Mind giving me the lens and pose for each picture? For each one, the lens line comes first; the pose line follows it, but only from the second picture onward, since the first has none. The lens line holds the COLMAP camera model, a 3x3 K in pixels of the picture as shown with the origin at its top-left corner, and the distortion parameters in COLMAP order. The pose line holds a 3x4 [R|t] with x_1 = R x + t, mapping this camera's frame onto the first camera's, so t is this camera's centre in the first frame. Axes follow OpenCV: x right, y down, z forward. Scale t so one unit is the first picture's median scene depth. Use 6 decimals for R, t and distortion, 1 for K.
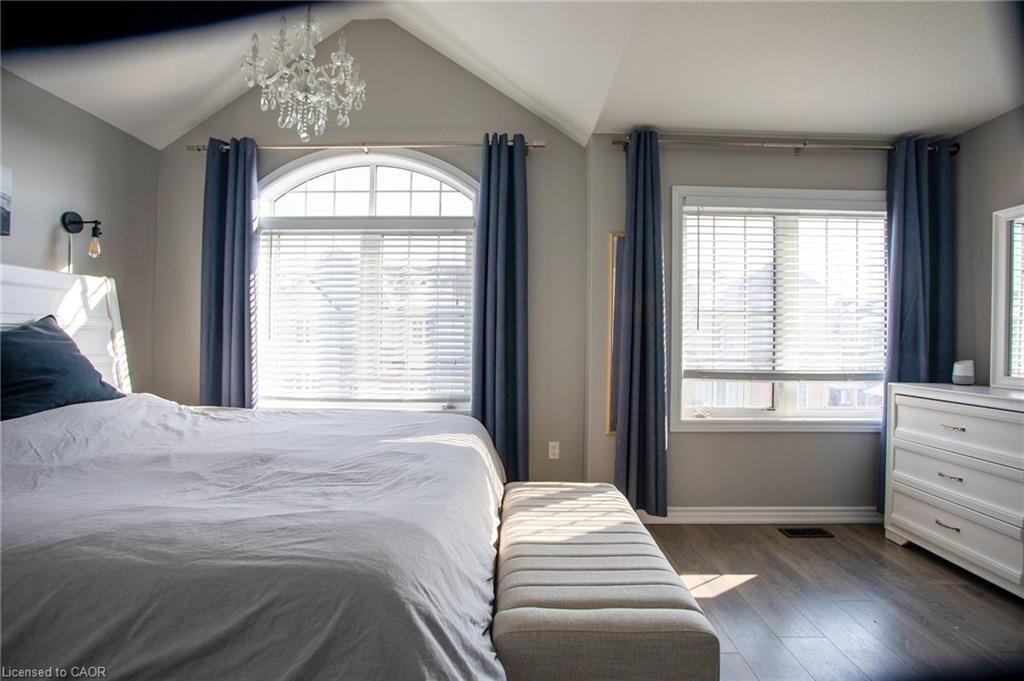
lens RADIAL K [[495.9, 0, 507.6], [0, 495.9, 340.7], [0, 0, 1]] dist [-0.083924, 0.040012]
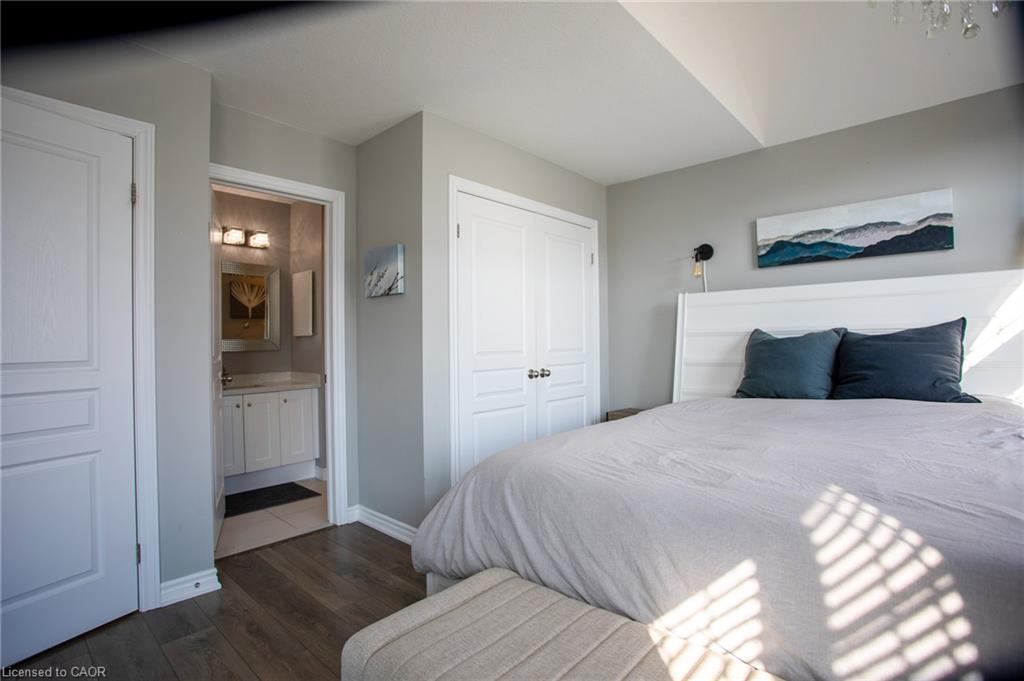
lens RADIAL K [[495.9, 0, 507.6], [0, 495.9, 340.7], [0, 0, 1]] dist [-0.083924, 0.040012]
pose [[-0.656185, -0.007540, -0.754563, 0.364815], [0.004643, 0.999891, -0.014029, 0.005469], [0.754586, -0.012709, -0.656078, 0.709149]]
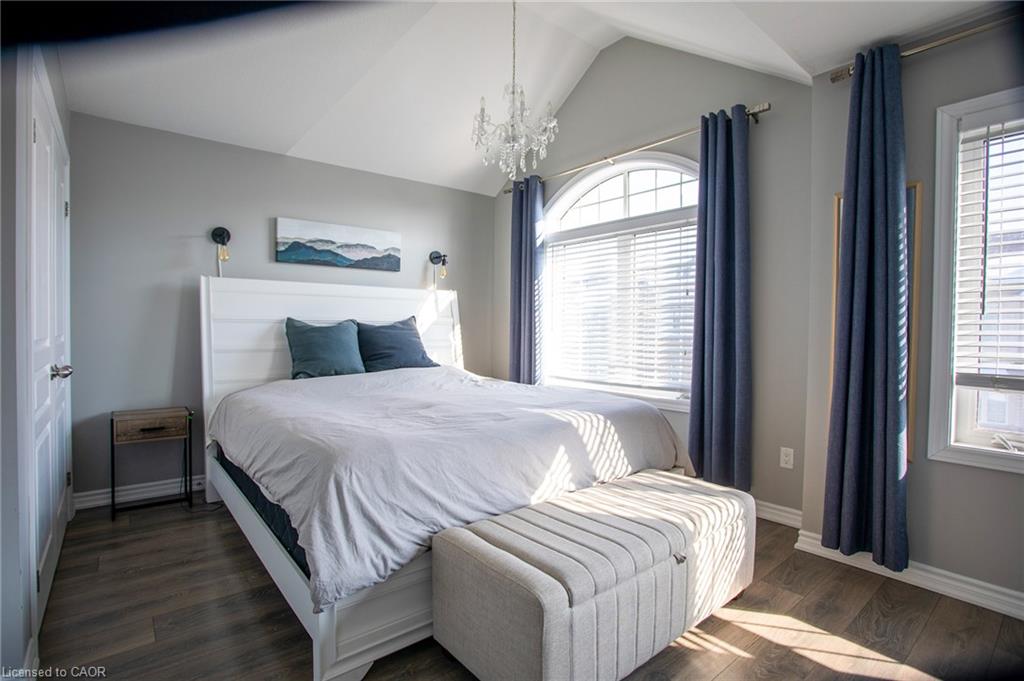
lens RADIAL K [[495.9, 0, 507.6], [0, 495.9, 340.7], [0, 0, 1]] dist [-0.083924, 0.040012]
pose [[0.644176, 0.013151, -0.764764, 0.462307], [-0.001576, 0.999873, 0.015866, 0.004457], [0.764876, -0.009016, 0.644115, 0.093088]]
